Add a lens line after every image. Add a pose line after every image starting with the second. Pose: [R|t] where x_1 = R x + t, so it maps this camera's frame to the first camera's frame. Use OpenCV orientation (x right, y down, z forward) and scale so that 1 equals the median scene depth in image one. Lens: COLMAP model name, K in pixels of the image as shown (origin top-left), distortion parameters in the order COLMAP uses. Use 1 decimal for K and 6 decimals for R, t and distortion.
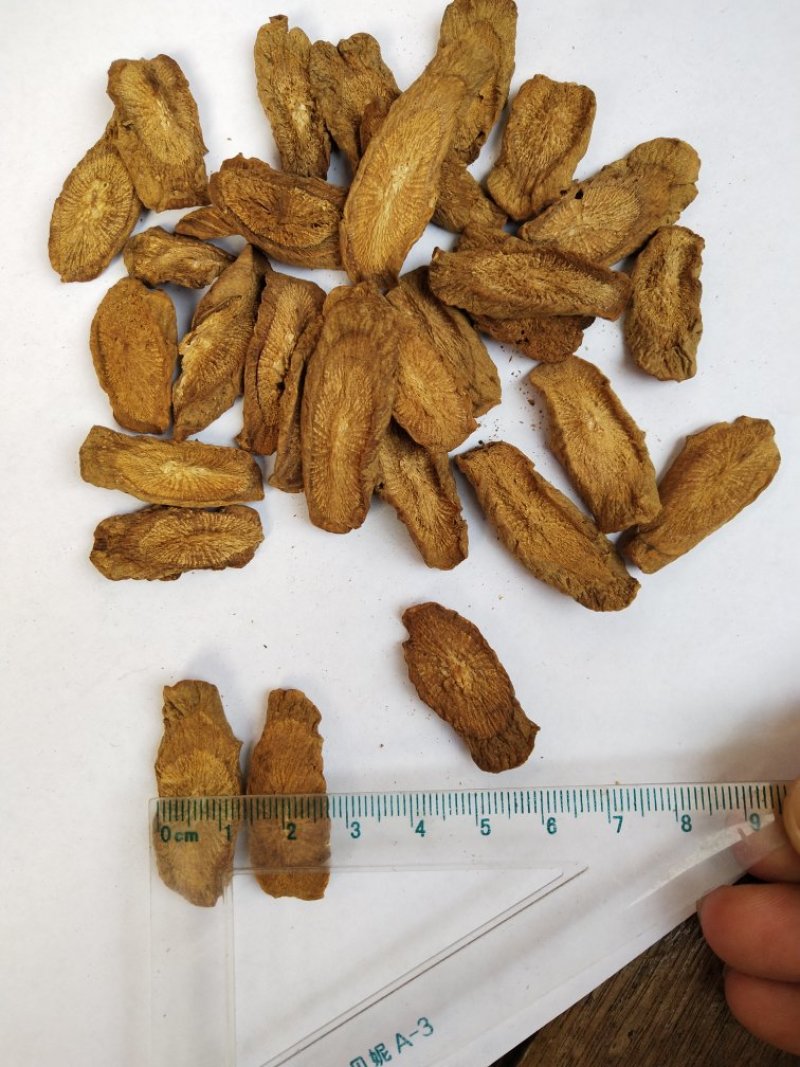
lens RADIAL K [[857.3, 0, 400.0], [0, 857.3, 533.5], [0, 0, 1]] dist [-0.054104, 0.087047]
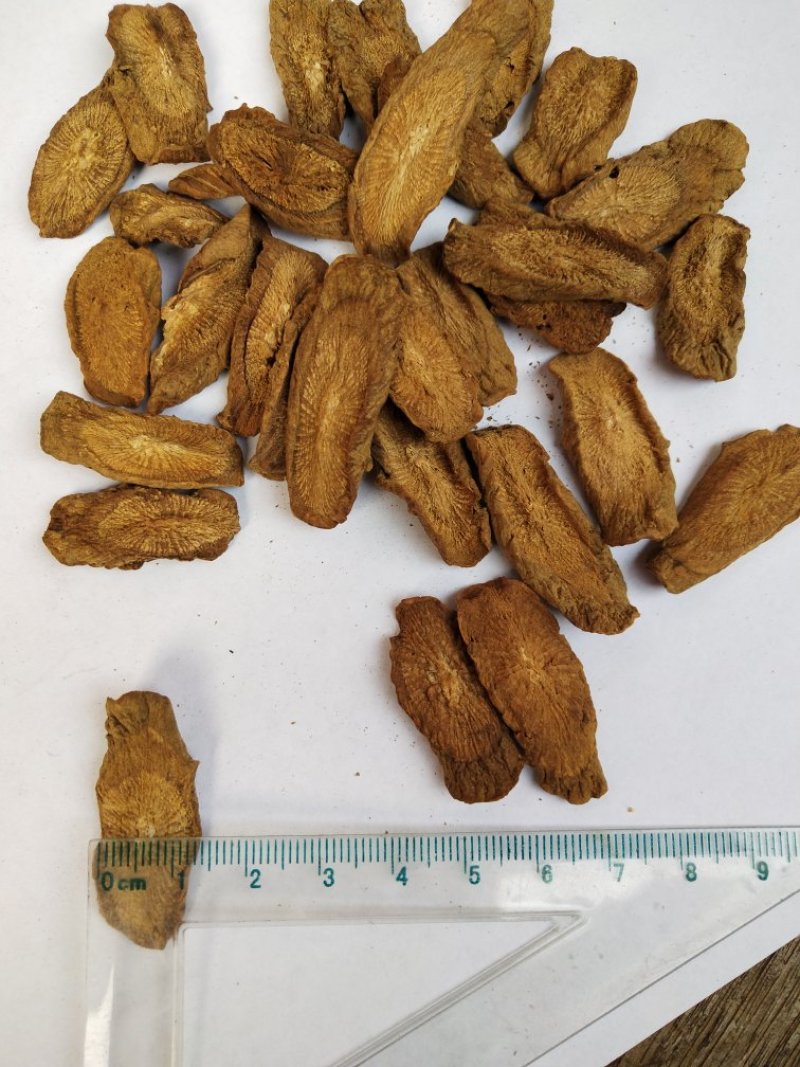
lens RADIAL K [[861.7, 0, 400.0], [0, 861.7, 533.5], [0, 0, 1]] dist [-0.075330, 0.115470]
pose [[0.998086, 0.061207, -0.008803, 0.014157], [-0.061632, 0.996225, -0.061140, 0.055096], [0.005027, 0.061566, 0.998090, 0.116550]]
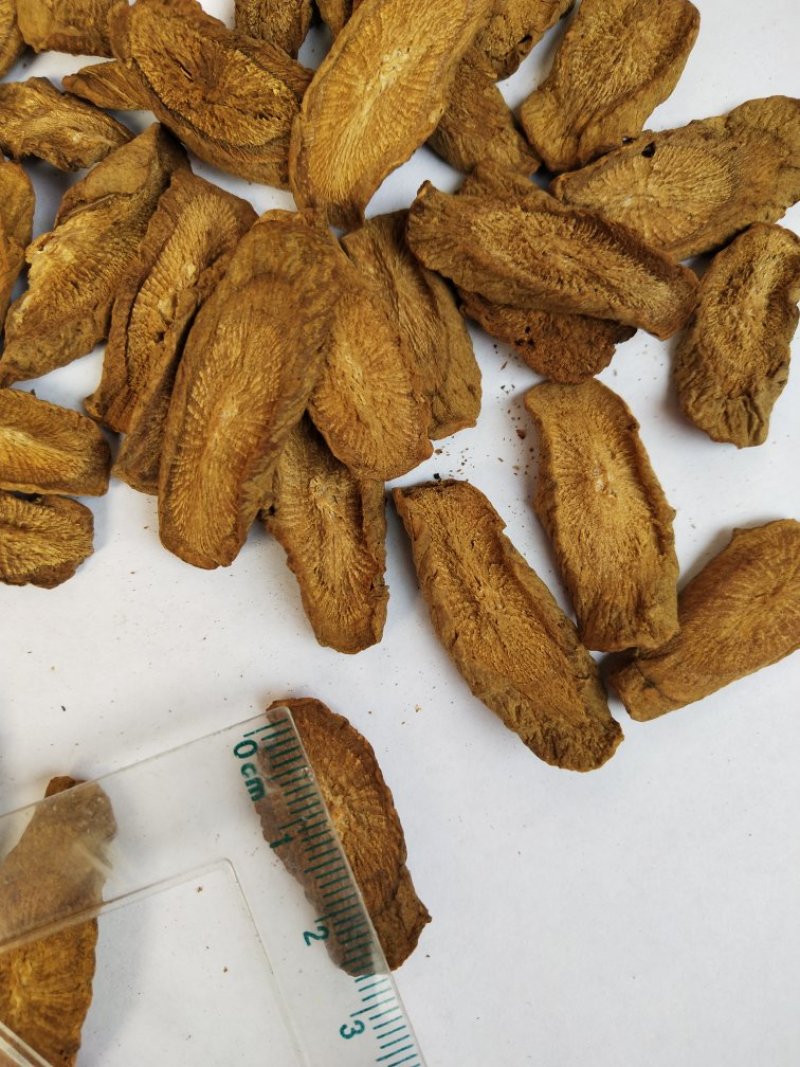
lens RADIAL K [[869.6, 0, 400.0], [0, 869.6, 533.5], [0, 0, 1]] dist [-0.076849, 0.092376]
pose [[0.979748, 0.200204, 0.003470, 0.074659], [-0.200168, 0.979723, -0.008715, -0.051695], [-0.005145, 0.007844, 0.999956, 0.318969]]
